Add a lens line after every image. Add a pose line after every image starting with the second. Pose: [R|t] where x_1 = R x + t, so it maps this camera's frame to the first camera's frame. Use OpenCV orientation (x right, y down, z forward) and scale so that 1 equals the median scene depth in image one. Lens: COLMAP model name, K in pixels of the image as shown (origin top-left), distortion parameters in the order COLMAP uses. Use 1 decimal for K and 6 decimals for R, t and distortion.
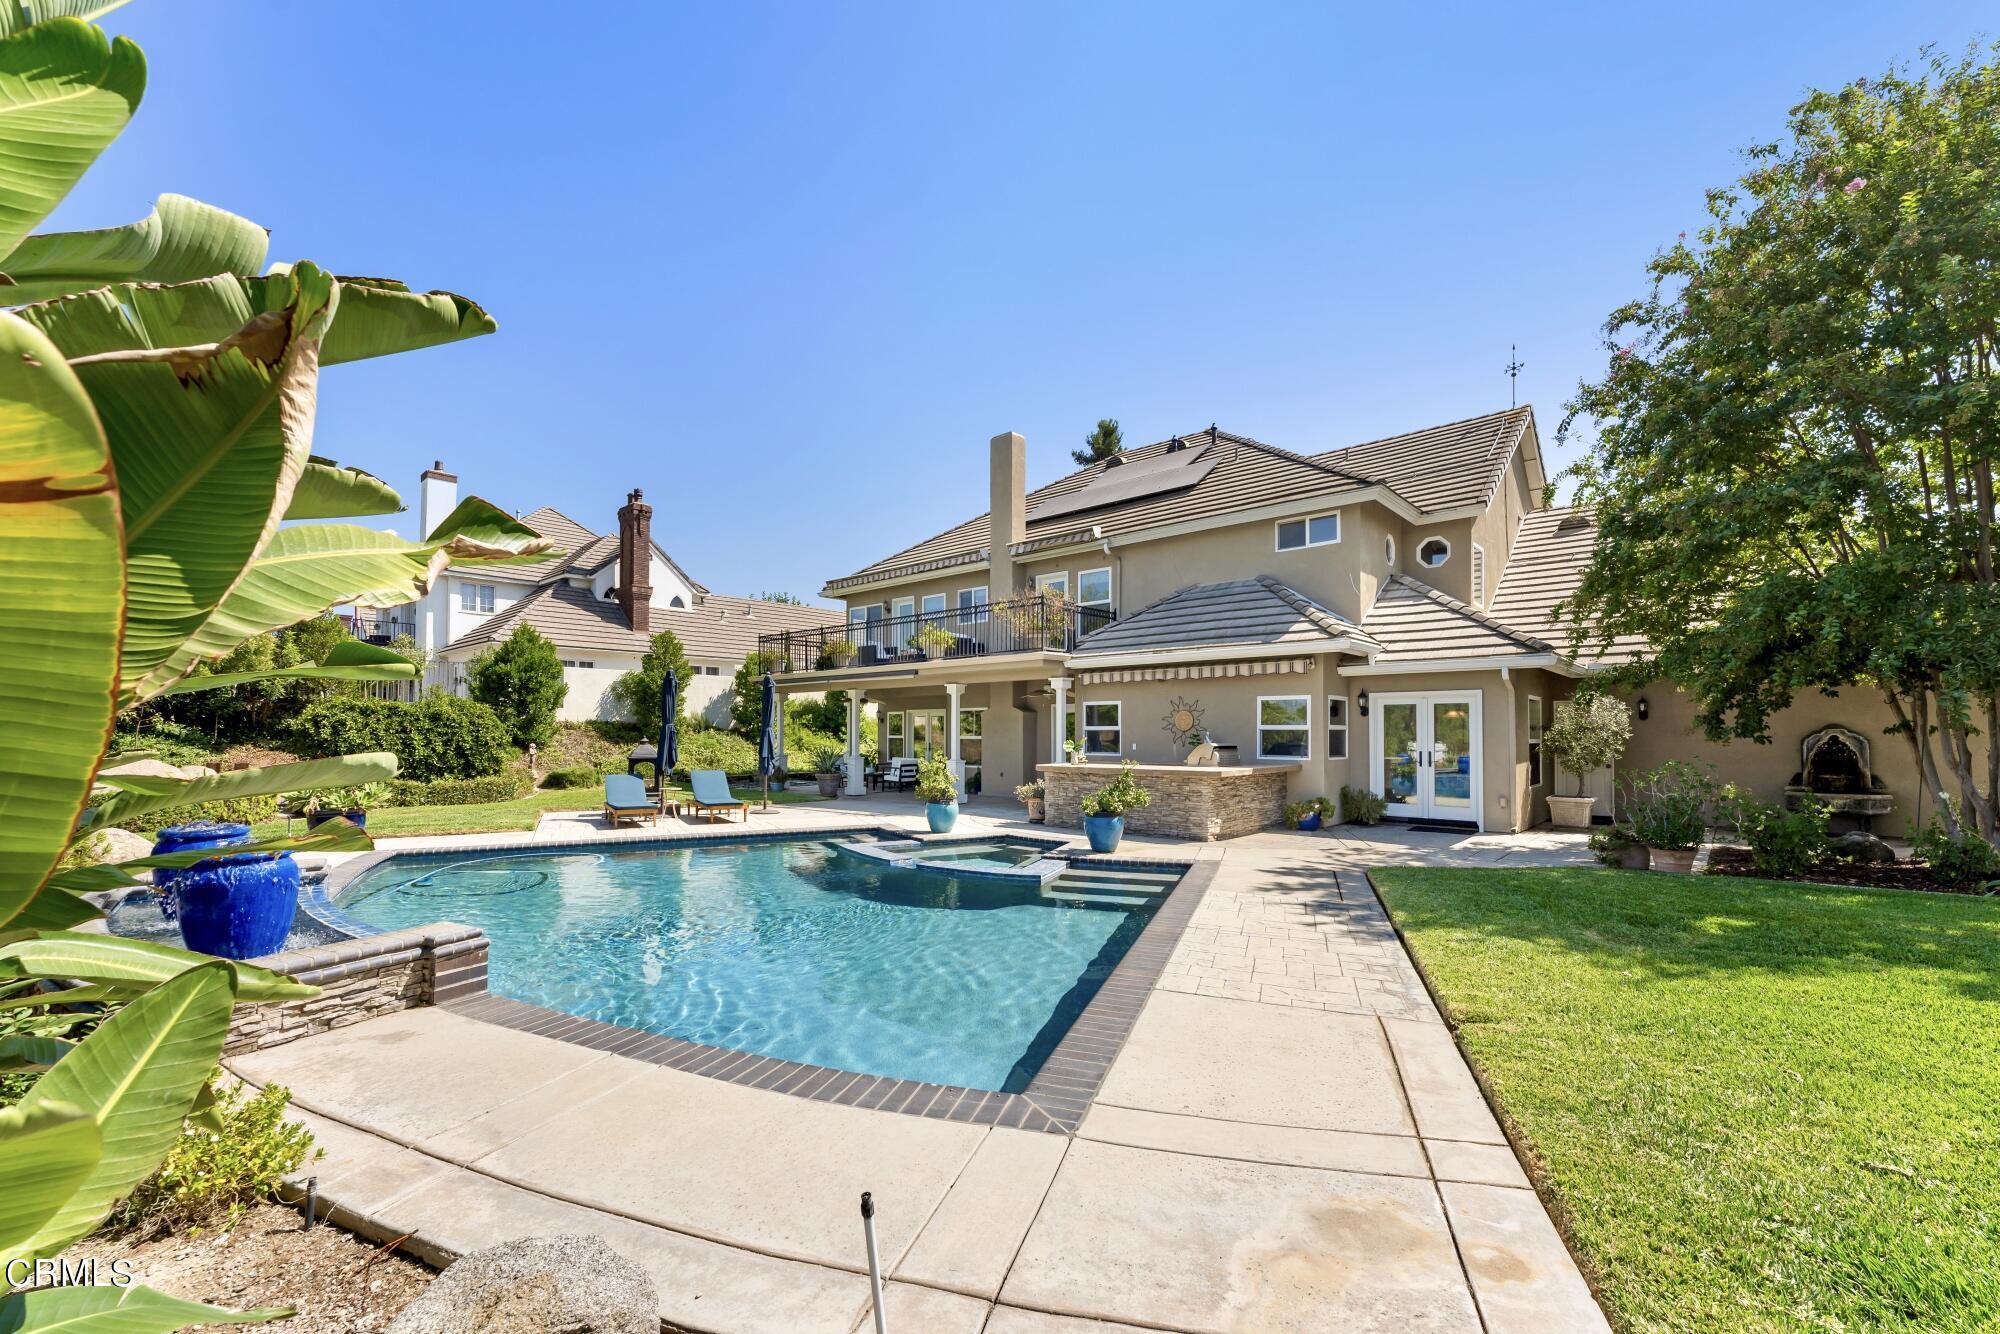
lens RADIAL K [[811.5, 0, 1025.2], [0, 811.5, 727.4], [0, 0, 1]] dist [0.002755, 0.000278]
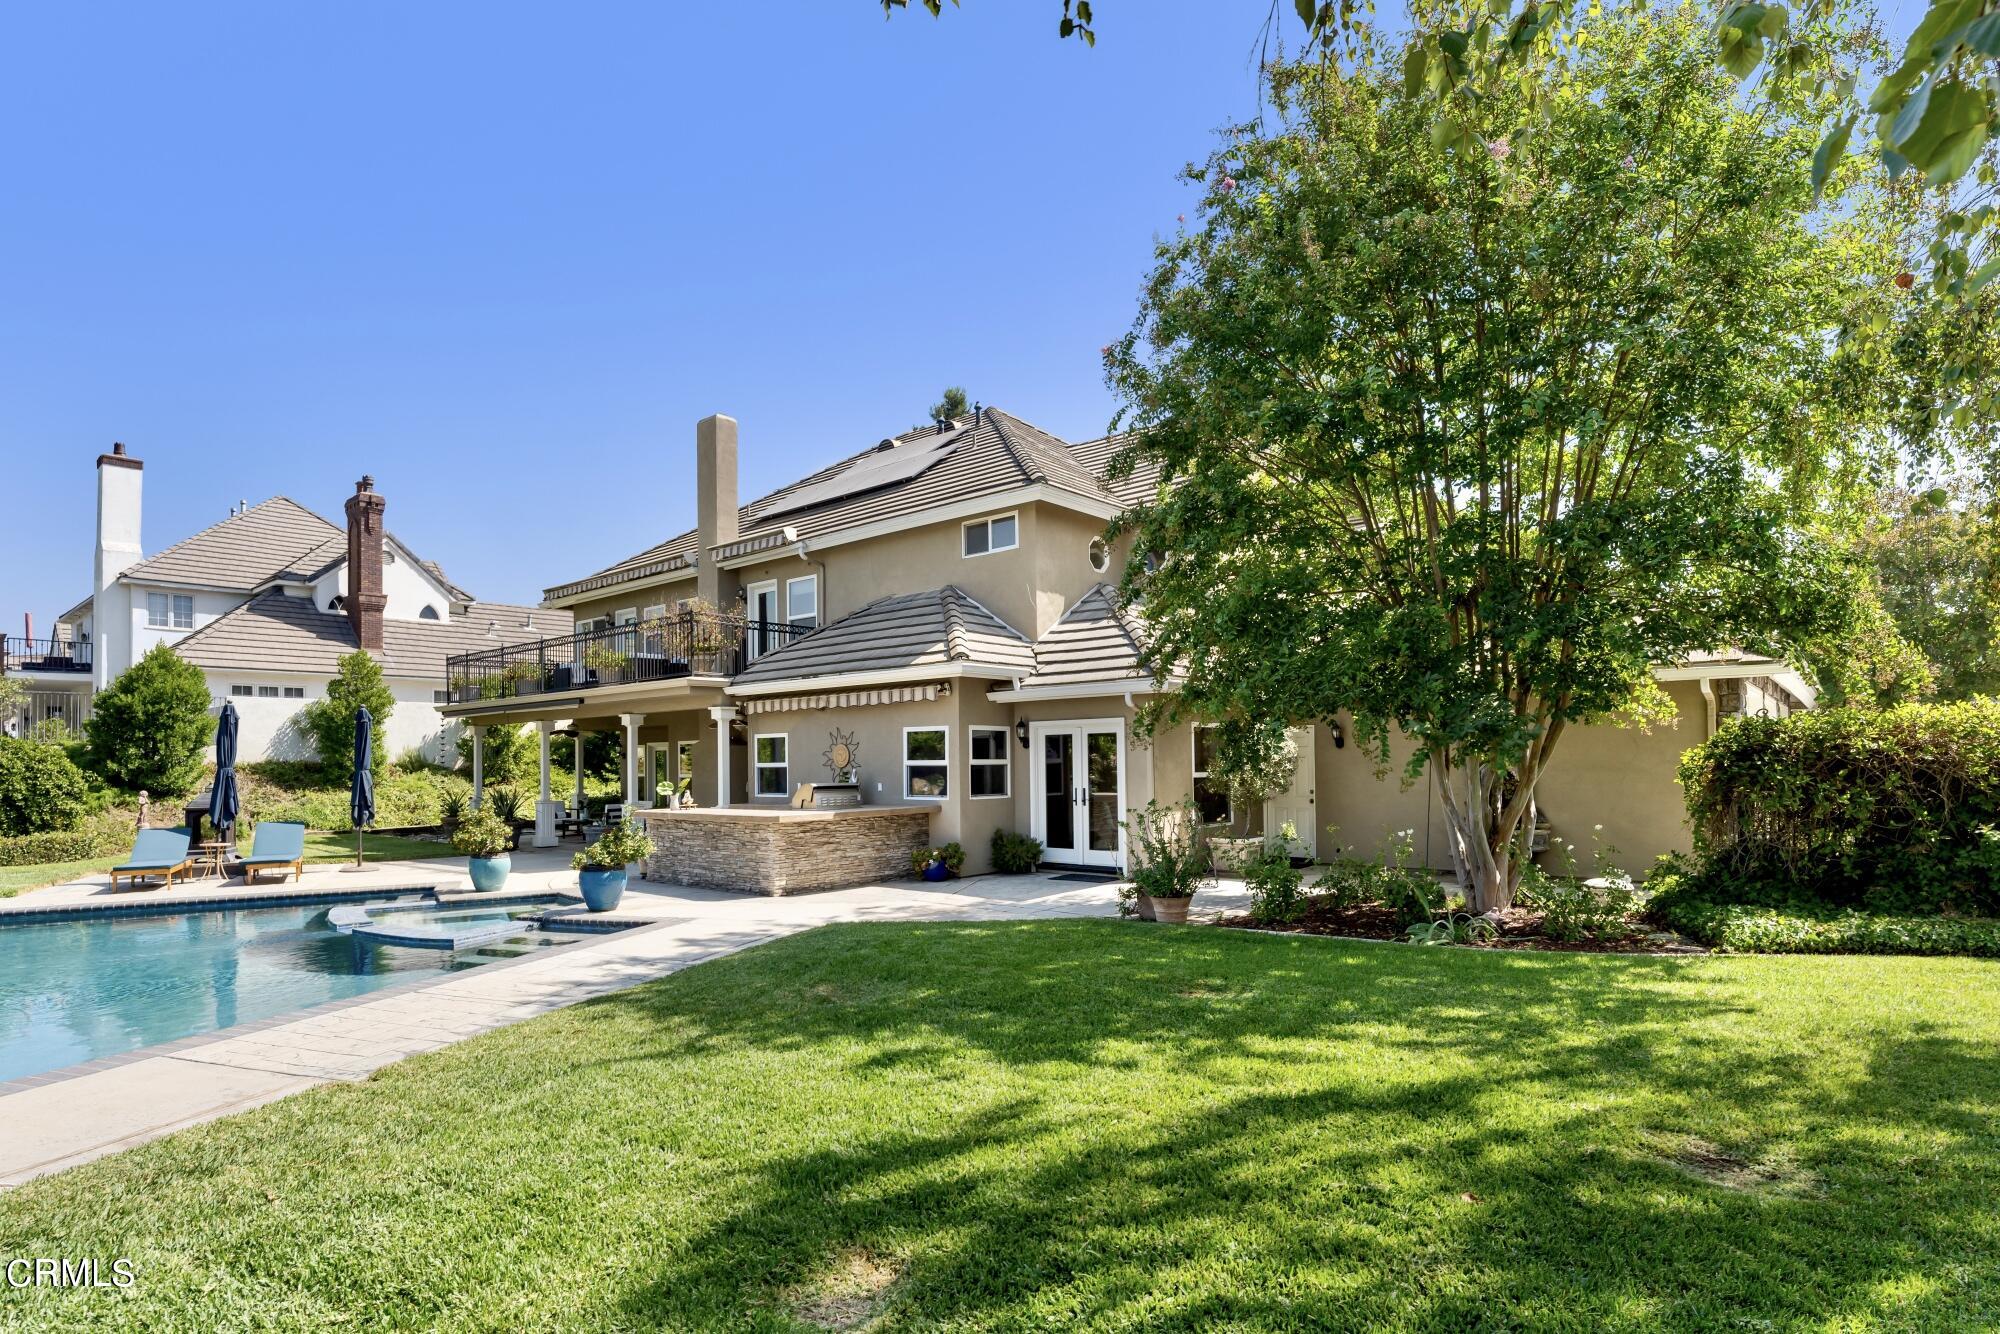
lens RADIAL K [[999.5, 0, 1033.0], [0, 999.5, 752.1], [0, 0, 1]] dist [0.000898, 0.000688]
pose [[0.999431, -0.014146, 0.030605, 0.348463], [0.014215, 0.999897, -0.002050, -0.006485], [-0.030573, 0.002484, 0.999529, -0.066227]]
